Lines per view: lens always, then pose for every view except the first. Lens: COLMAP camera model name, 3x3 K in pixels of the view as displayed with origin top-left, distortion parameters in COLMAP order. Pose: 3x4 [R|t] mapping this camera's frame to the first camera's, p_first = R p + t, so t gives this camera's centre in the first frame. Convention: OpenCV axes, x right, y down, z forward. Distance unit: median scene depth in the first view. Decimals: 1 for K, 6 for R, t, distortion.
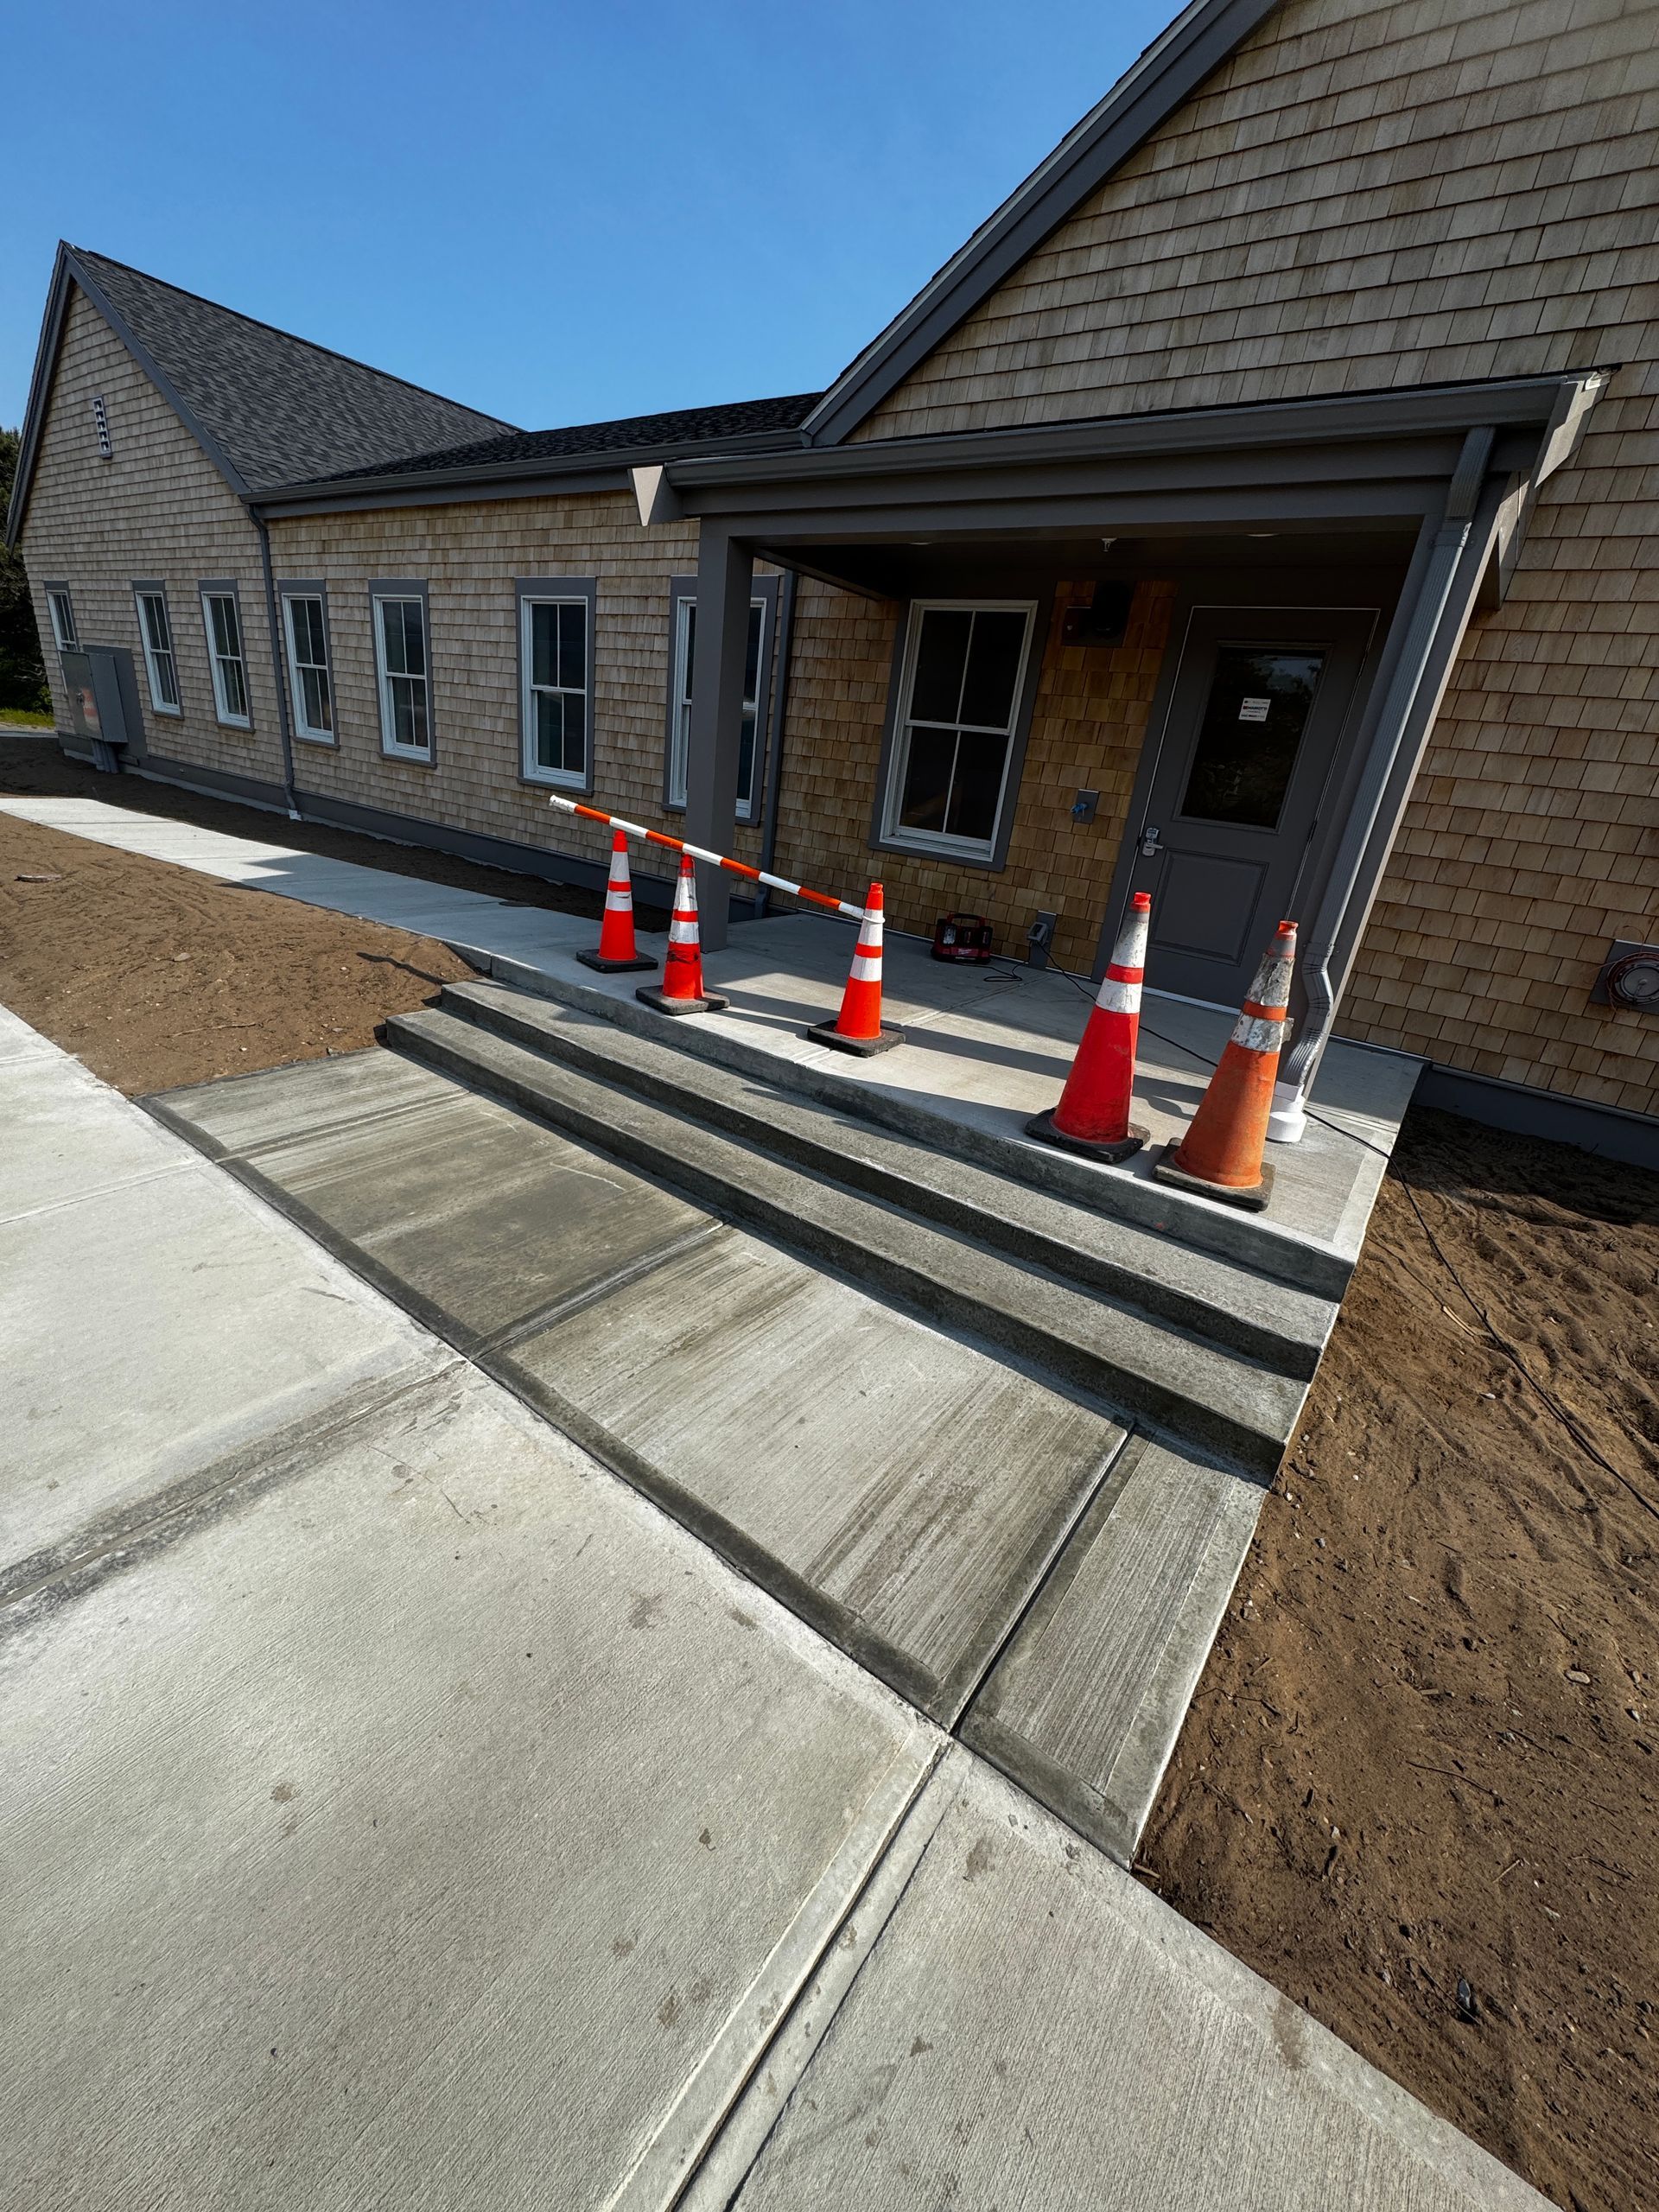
lens RADIAL K [[880.8, 0, 832.7], [0, 880.8, 1105.0], [0, 0, 1]] dist [-0.001916, -0.000161]
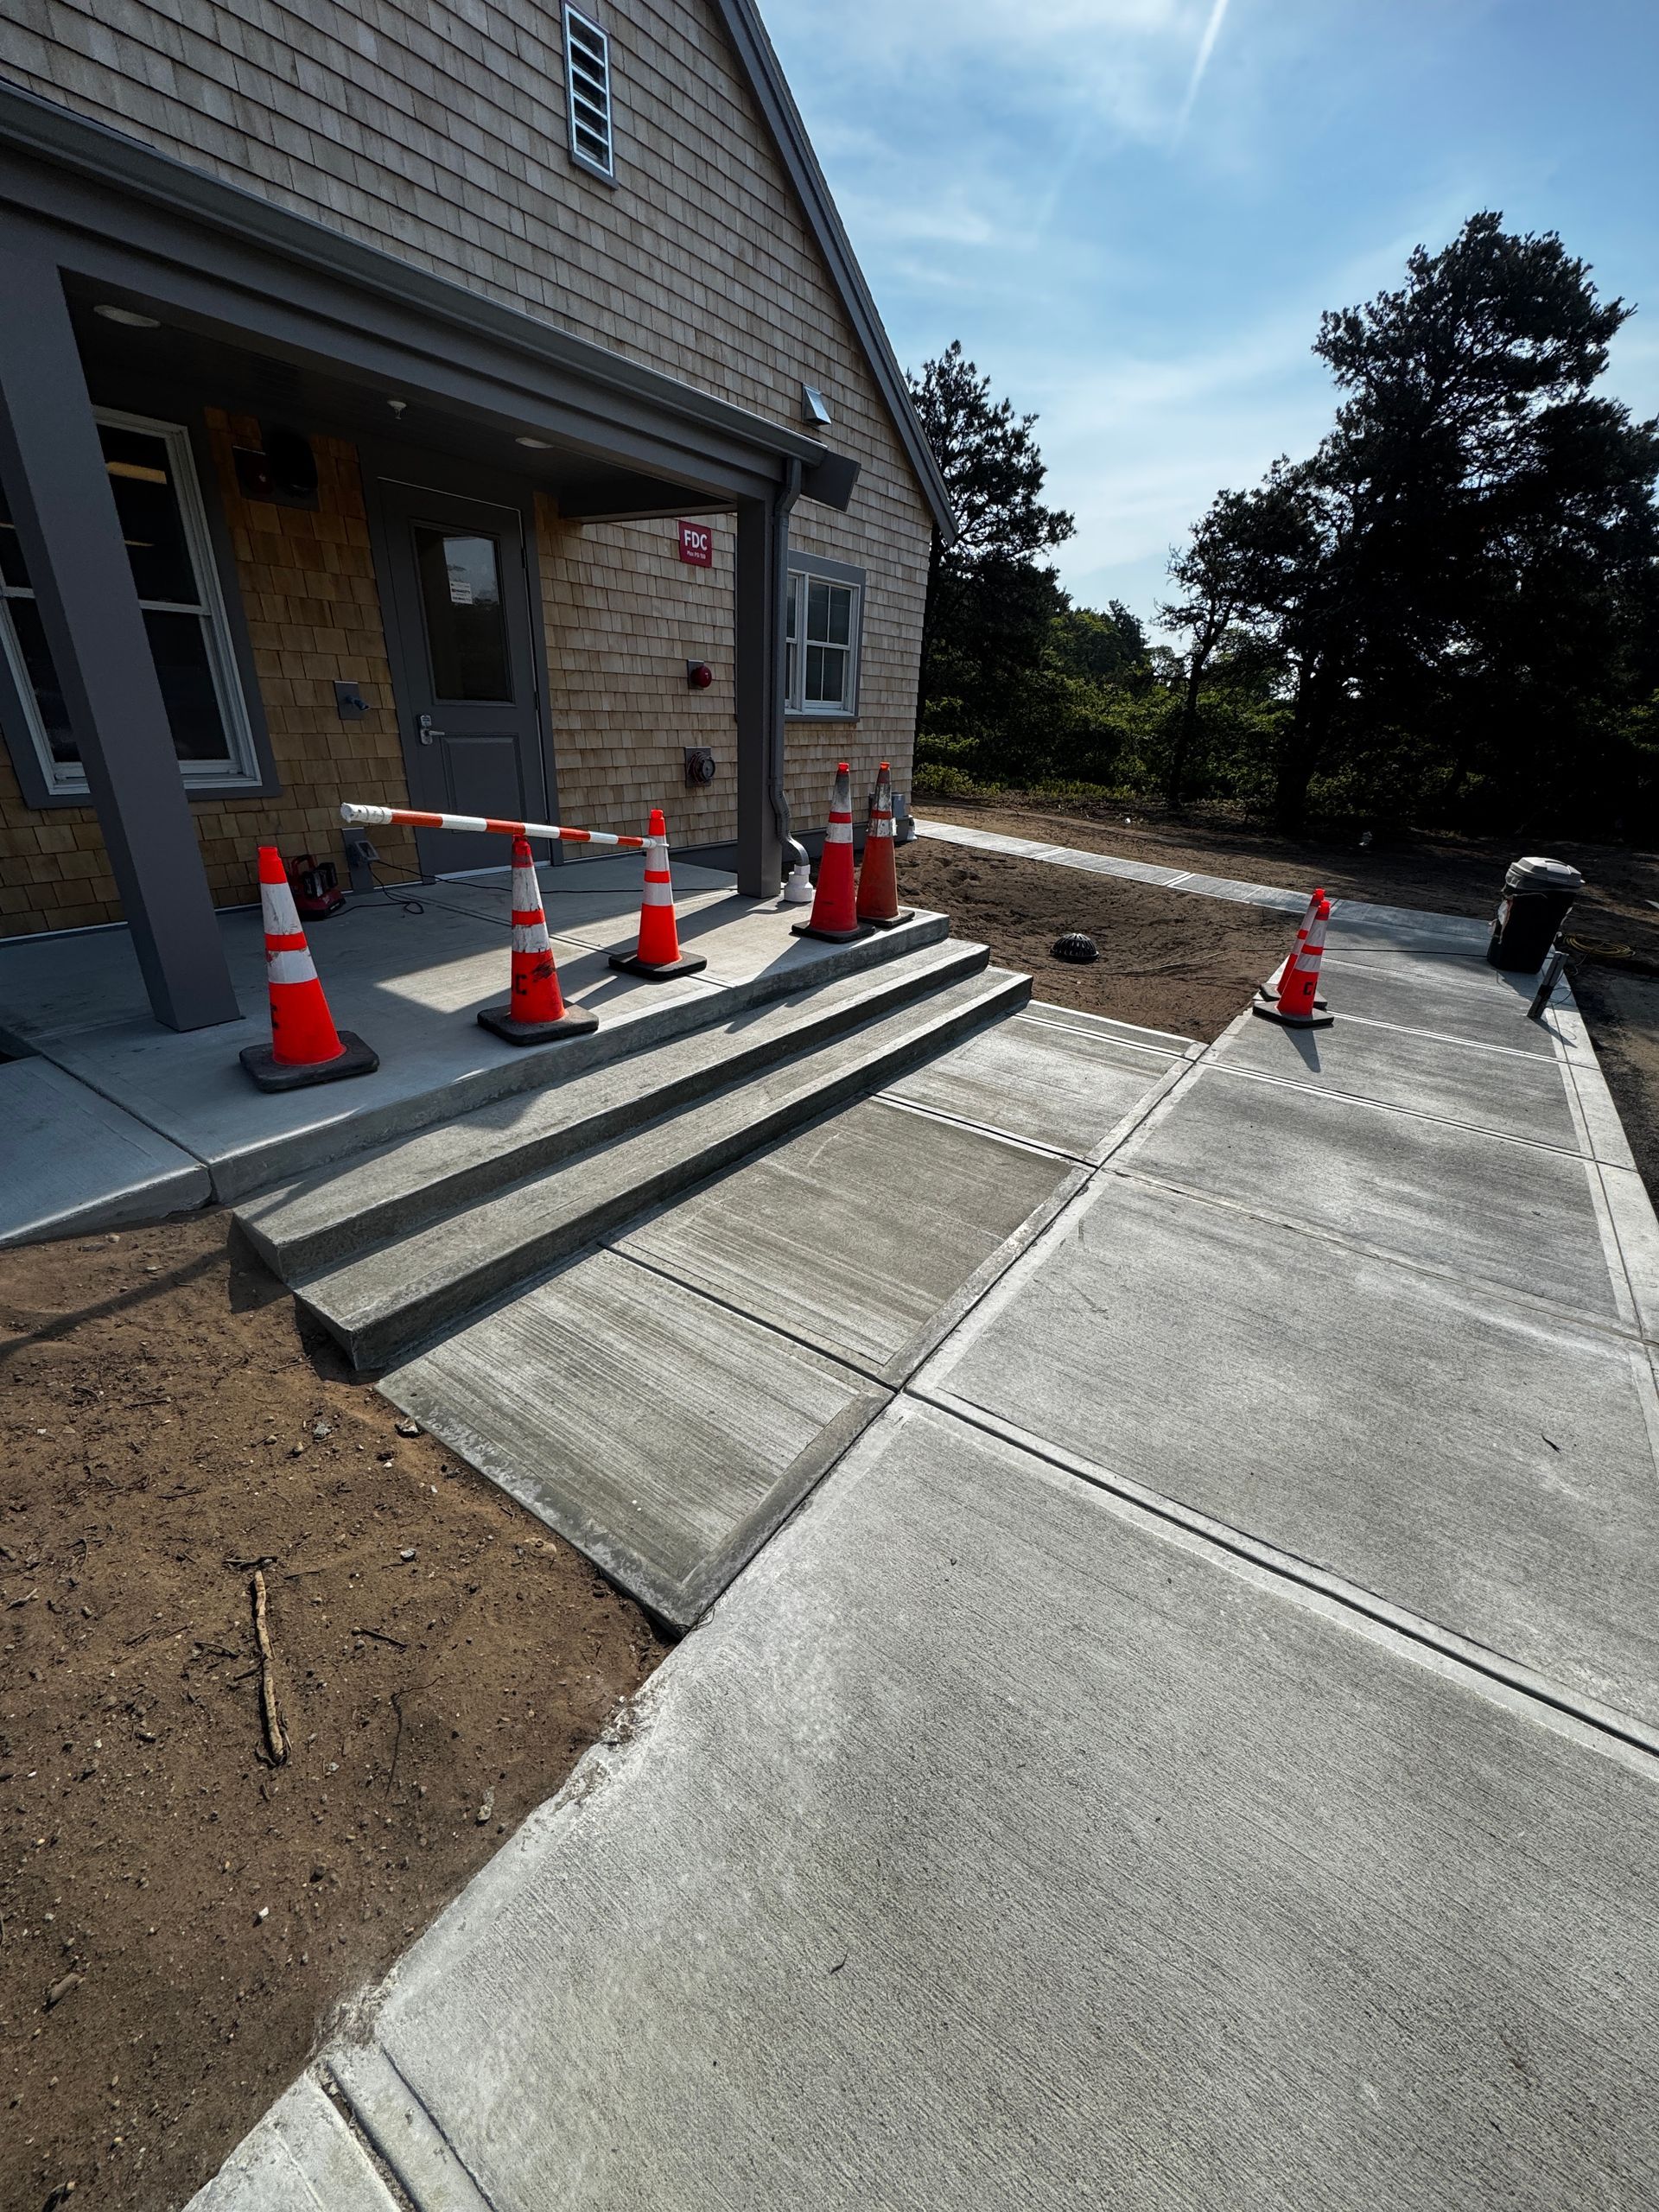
lens RADIAL K [[880.8, 0, 836.6], [0, 880.8, 1102.7], [0, 0, 1]] dist [-0.001916, -0.000161]
pose [[-0.020517, -0.514060, 0.857509, -0.911024], [0.332628, 0.805320, 0.490732, -0.369004], [-0.942835, 0.295300, 0.154469, 0.671028]]
